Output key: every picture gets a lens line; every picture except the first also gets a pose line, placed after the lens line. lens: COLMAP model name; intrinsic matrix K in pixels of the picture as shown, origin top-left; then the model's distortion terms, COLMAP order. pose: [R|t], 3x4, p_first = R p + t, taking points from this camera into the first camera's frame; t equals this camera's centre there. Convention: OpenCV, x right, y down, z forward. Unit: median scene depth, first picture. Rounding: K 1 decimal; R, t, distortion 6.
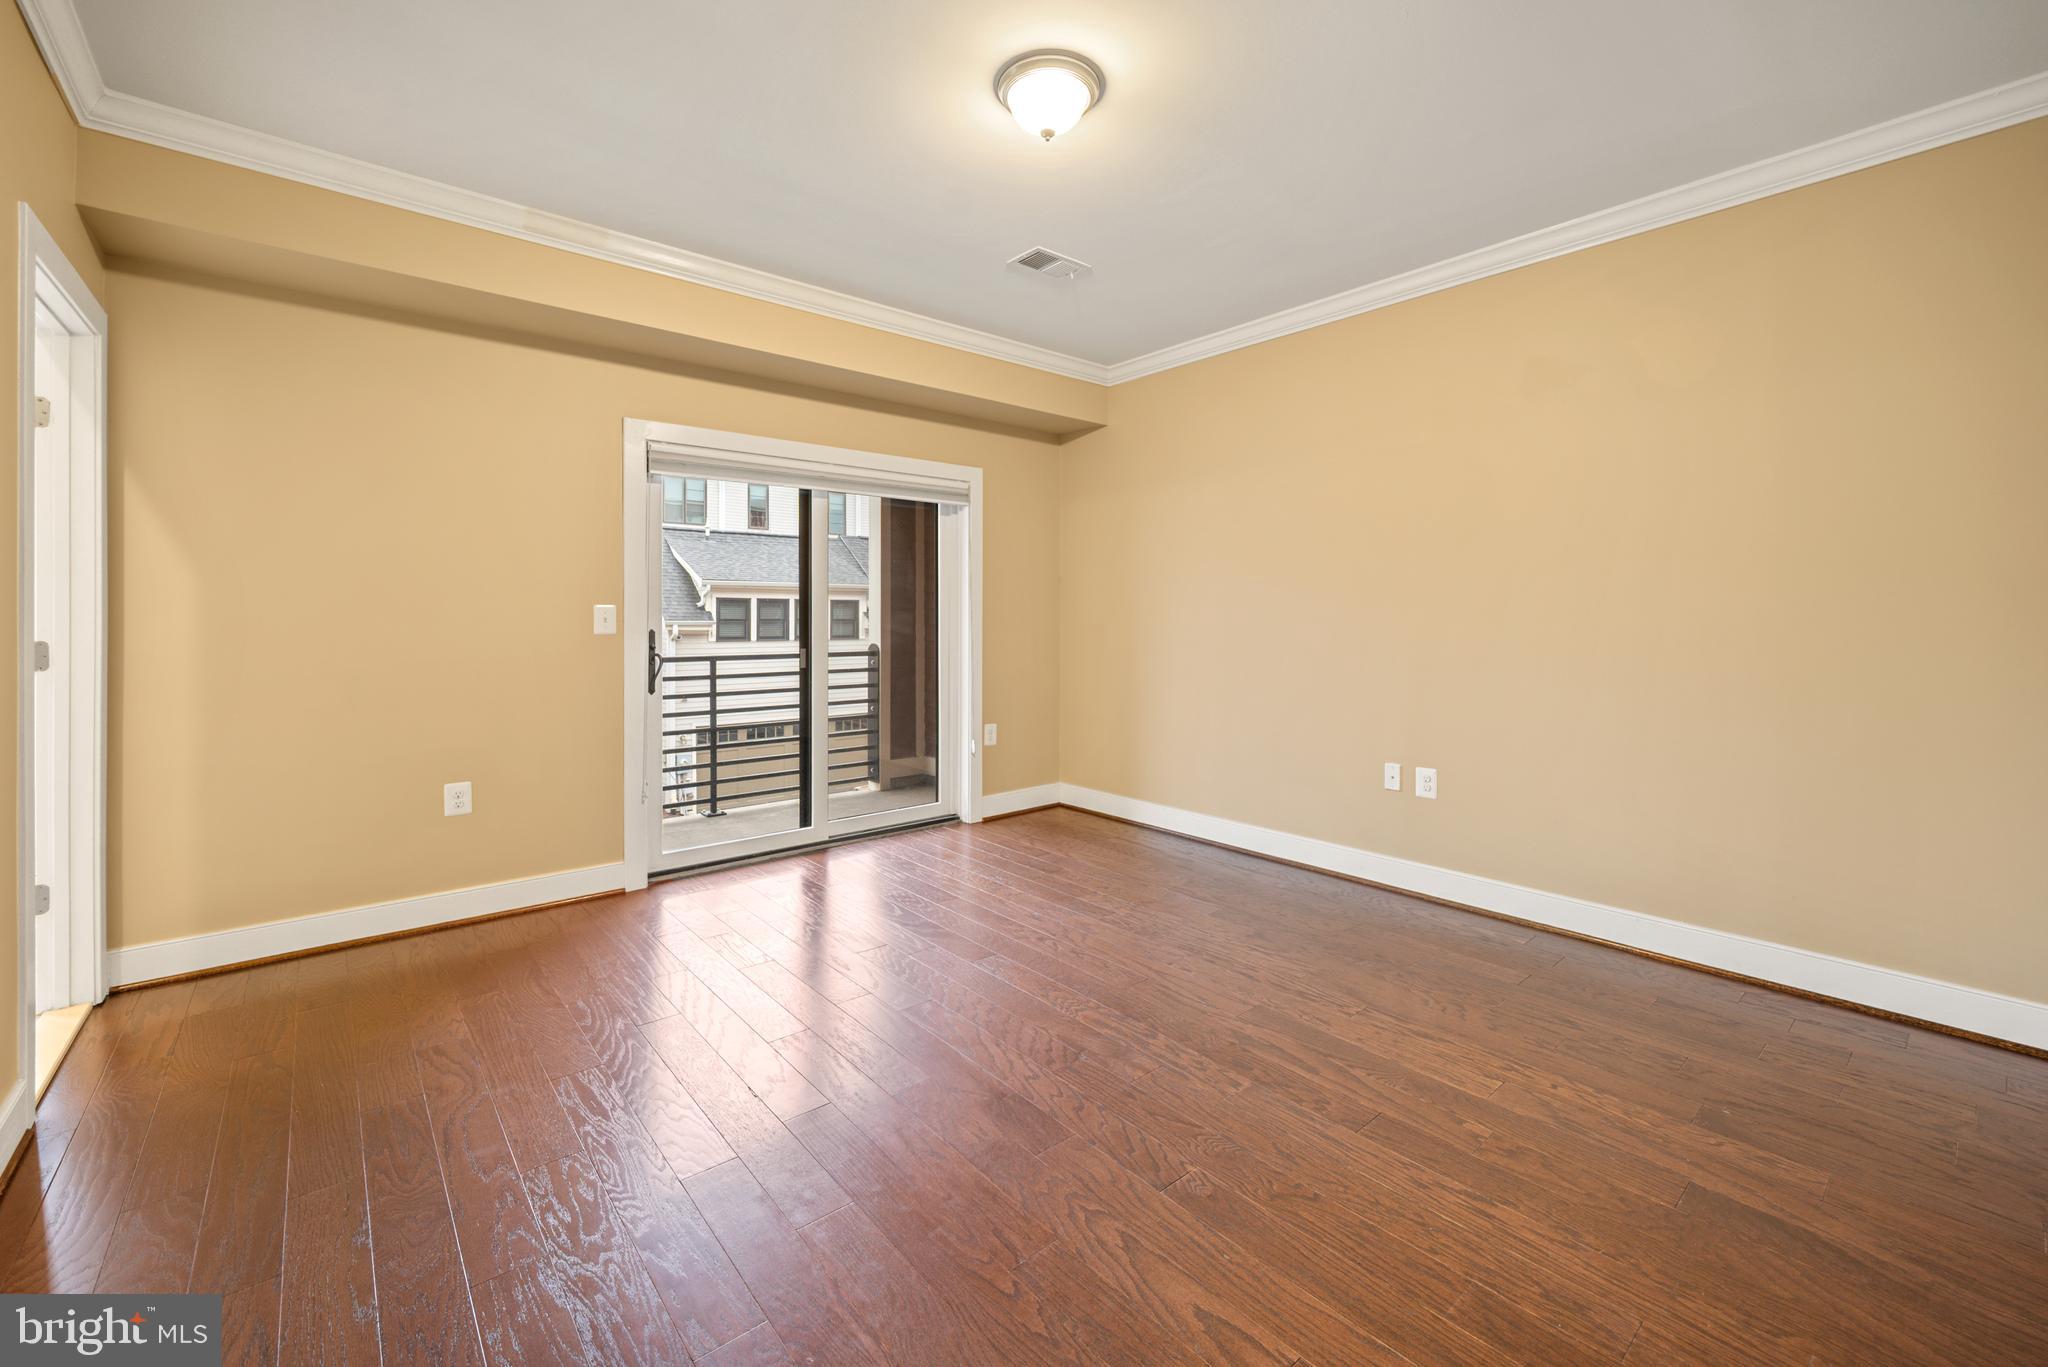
lens RADIAL K [[838.0, 0, 1032.3], [0, 838.0, 614.6], [0, 0, 1]] dist [0.001303, -0.000720]
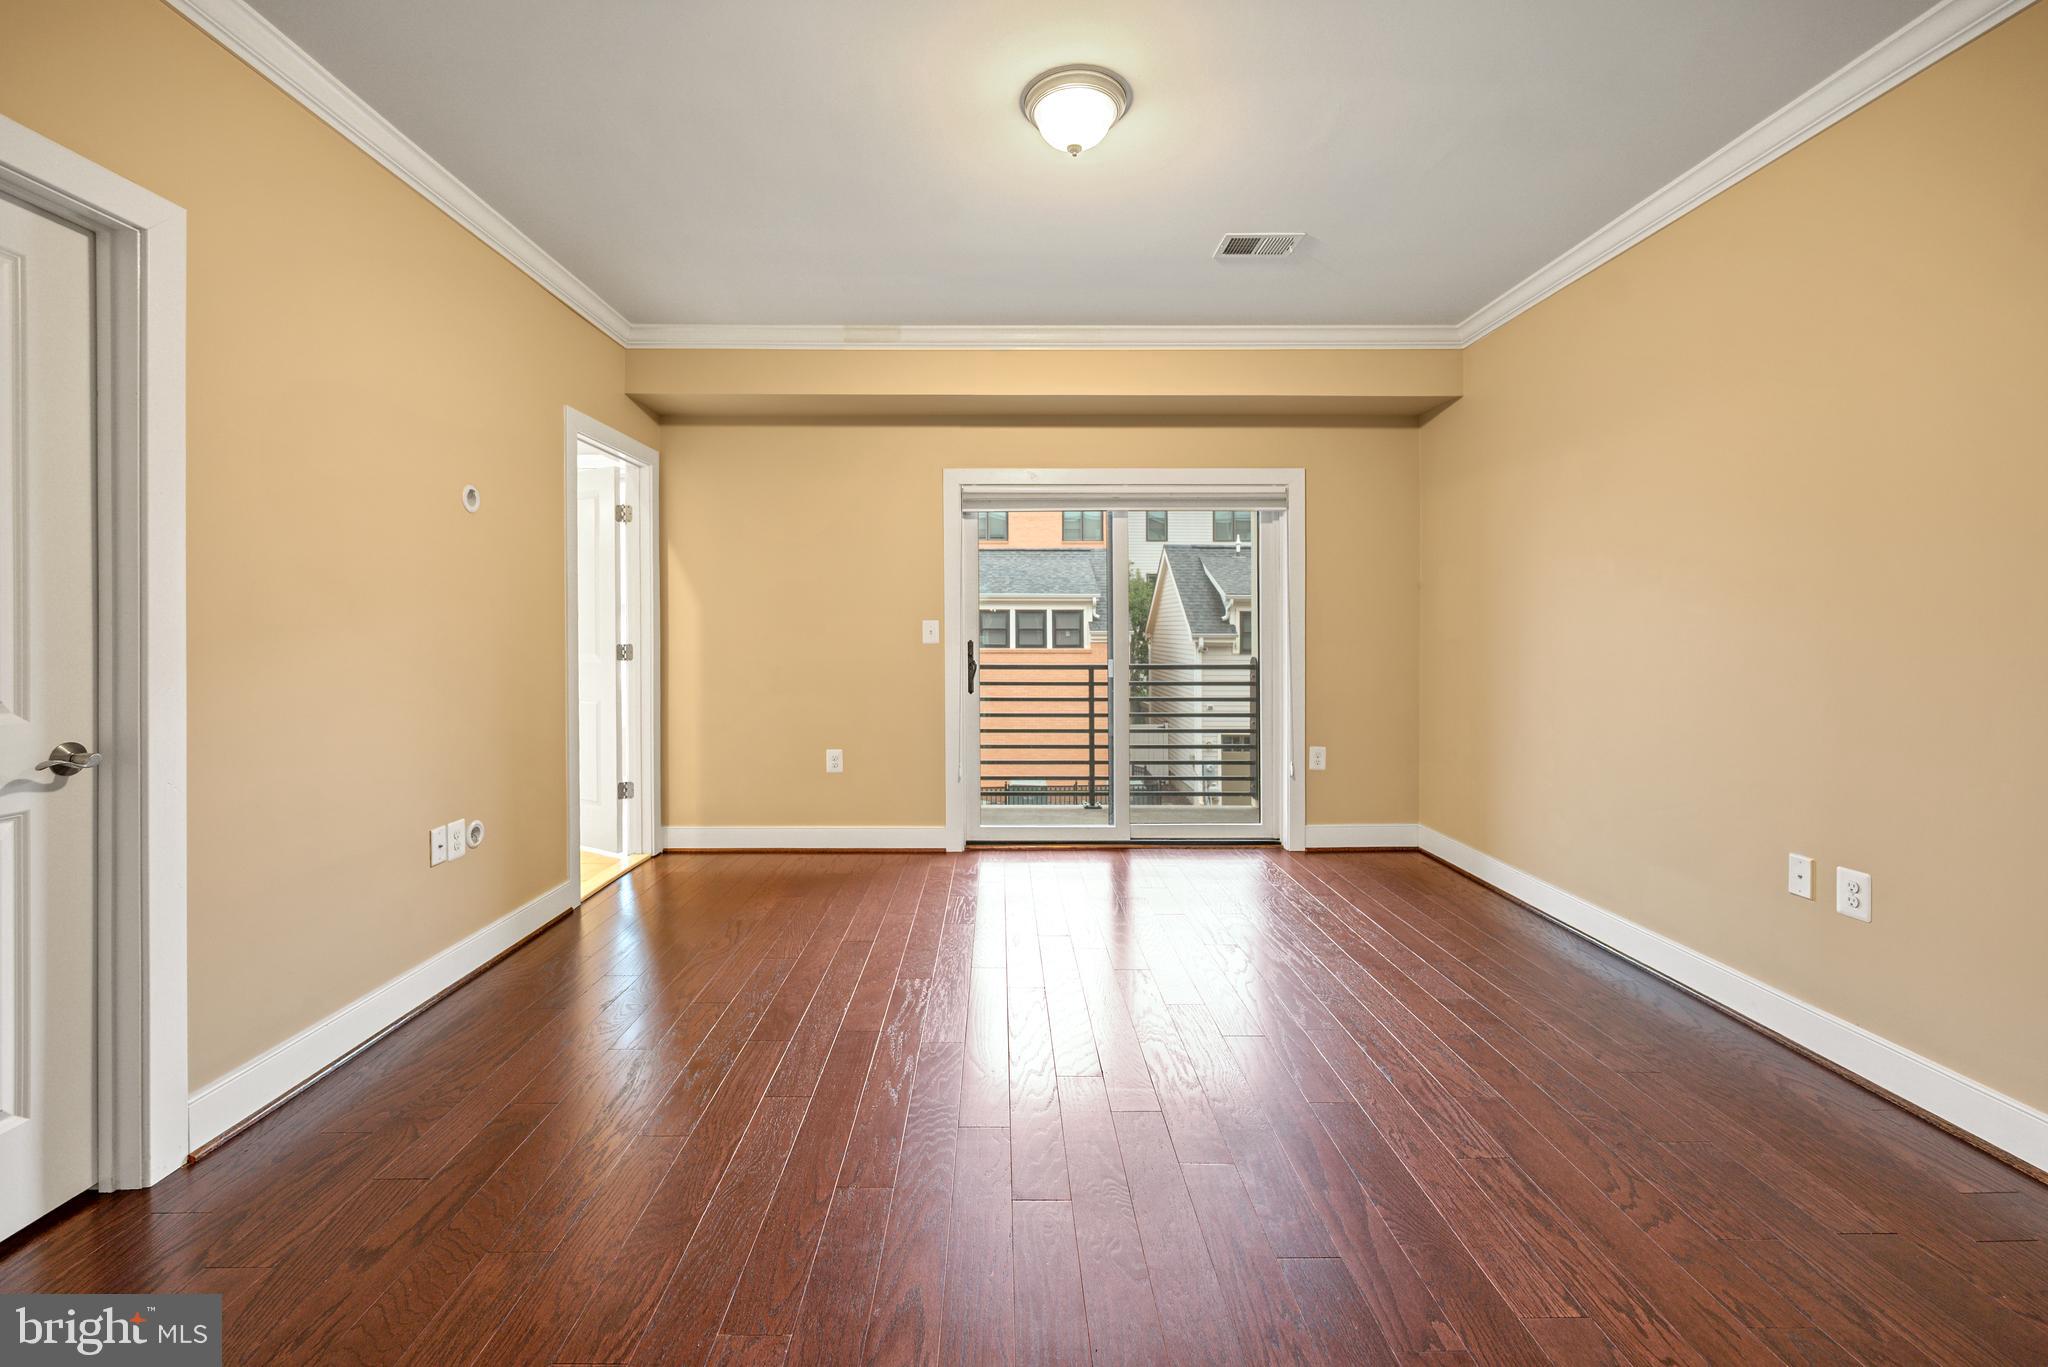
lens RADIAL K [[838.0, 0, 1001.8], [0, 838.0, 633.1], [0, 0, 1]] dist [0.001303, -0.000720]
pose [[0.762498, 0.001356, -0.646990, 0.391943], [0.003129, 0.999978, 0.005783, 0.000312], [0.646984, -0.006434, 0.762477, 0.111655]]
